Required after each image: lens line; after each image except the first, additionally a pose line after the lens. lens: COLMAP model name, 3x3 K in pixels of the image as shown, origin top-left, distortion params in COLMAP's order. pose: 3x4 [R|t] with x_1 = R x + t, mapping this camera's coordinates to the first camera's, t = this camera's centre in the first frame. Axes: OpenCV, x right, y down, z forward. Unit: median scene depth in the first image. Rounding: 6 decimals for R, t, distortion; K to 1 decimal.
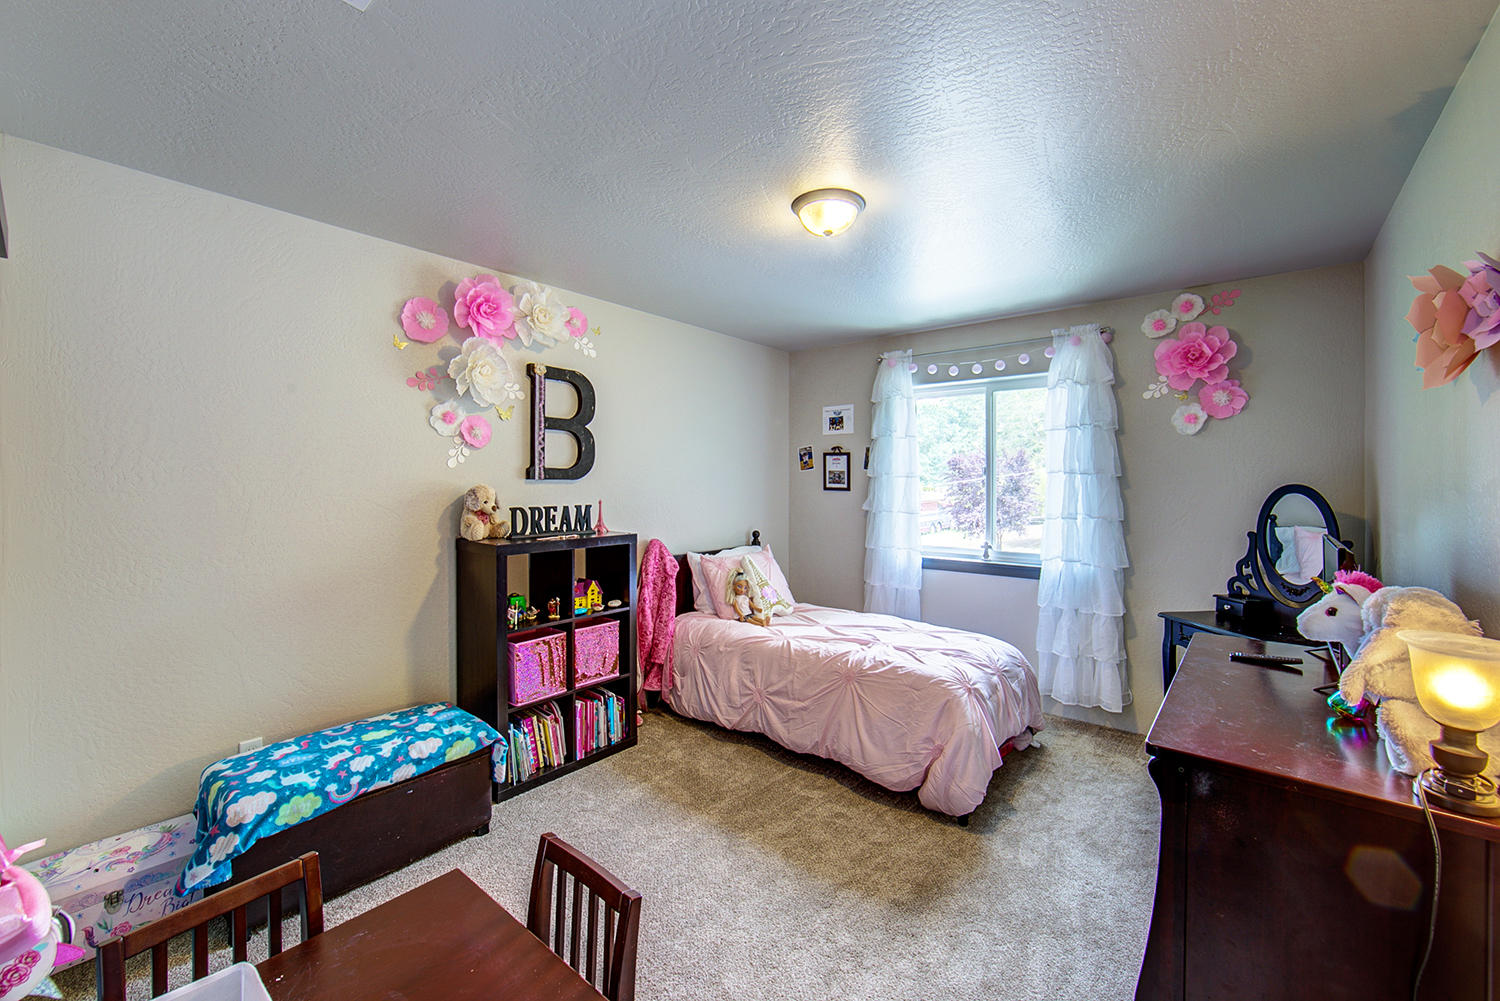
lens RADIAL K [[625.6, 0, 747.6], [0, 625.6, 490.0], [0, 0, 1]] dist [-0.012586, 0.003184]
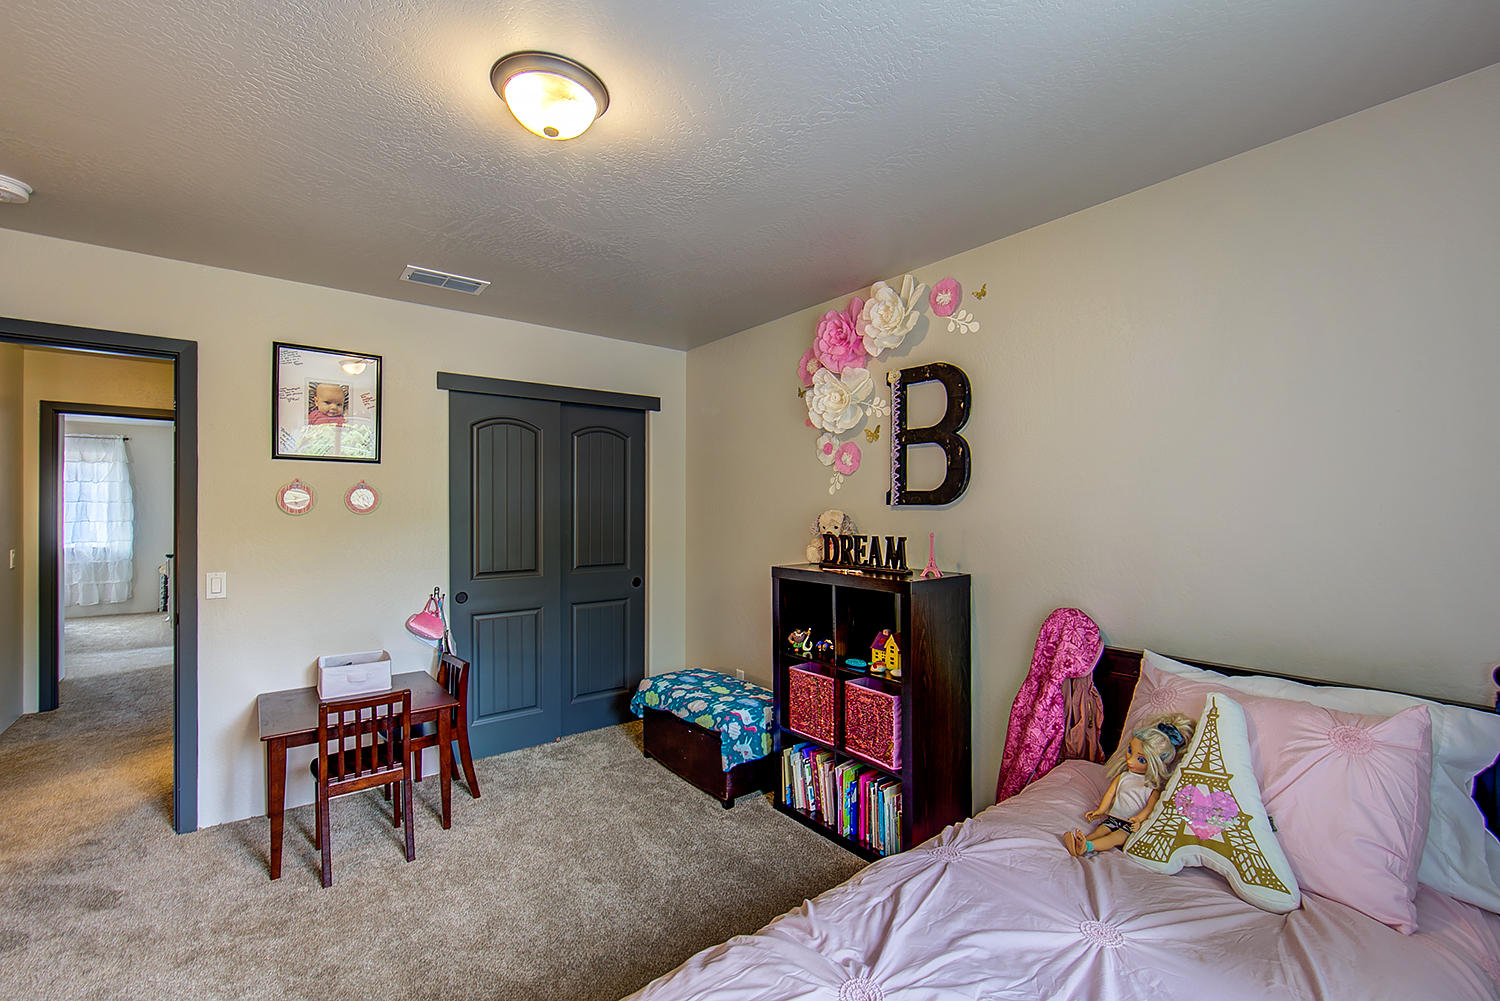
lens RADIAL K [[625.6, 0, 753.0], [0, 625.6, 505.7], [0, 0, 1]] dist [-0.012586, 0.003184]
pose [[-0.216226, -0.001897, -0.976341, 0.569444], [-0.008213, 0.999966, -0.000124, -0.014267], [0.976309, 0.007992, -0.216235, 1.032583]]
